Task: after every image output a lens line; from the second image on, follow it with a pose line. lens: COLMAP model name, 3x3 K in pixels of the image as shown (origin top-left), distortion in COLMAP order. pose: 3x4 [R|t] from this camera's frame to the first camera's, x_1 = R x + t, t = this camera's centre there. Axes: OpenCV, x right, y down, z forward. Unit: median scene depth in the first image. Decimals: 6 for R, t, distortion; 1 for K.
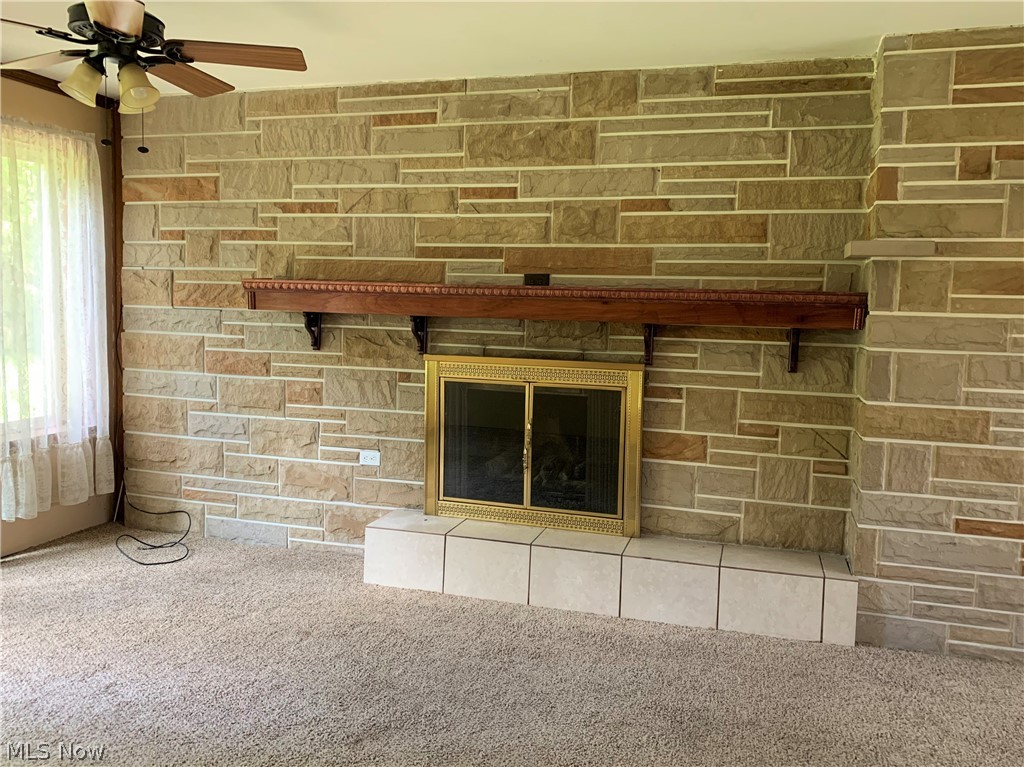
lens RADIAL K [[805.5, 0, 510.6], [0, 805.5, 367.0], [0, 0, 1]] dist [0.042313, -0.104497]
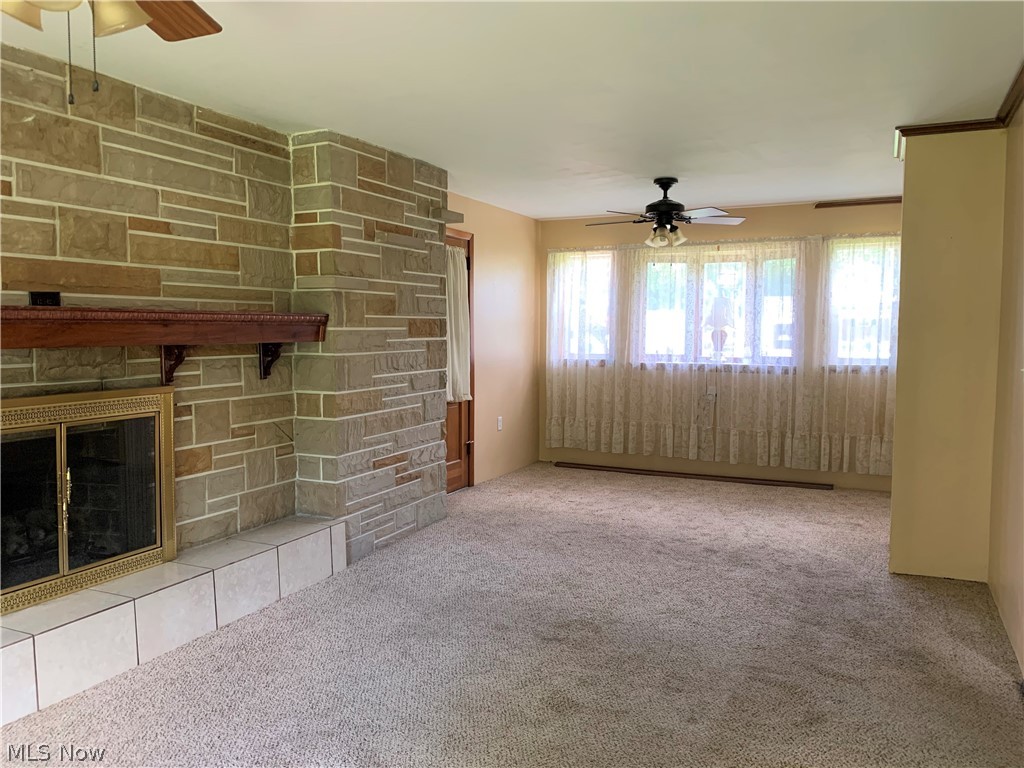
lens RADIAL K [[805.5, 0, 510.6], [0, 805.5, 367.5], [0, 0, 1]] dist [0.042313, -0.104497]
pose [[0.121439, -0.077302, 0.989584, -0.780604], [0.075657, 0.994783, 0.068424, -0.063022], [-0.989711, 0.066560, 0.126654, 0.456545]]
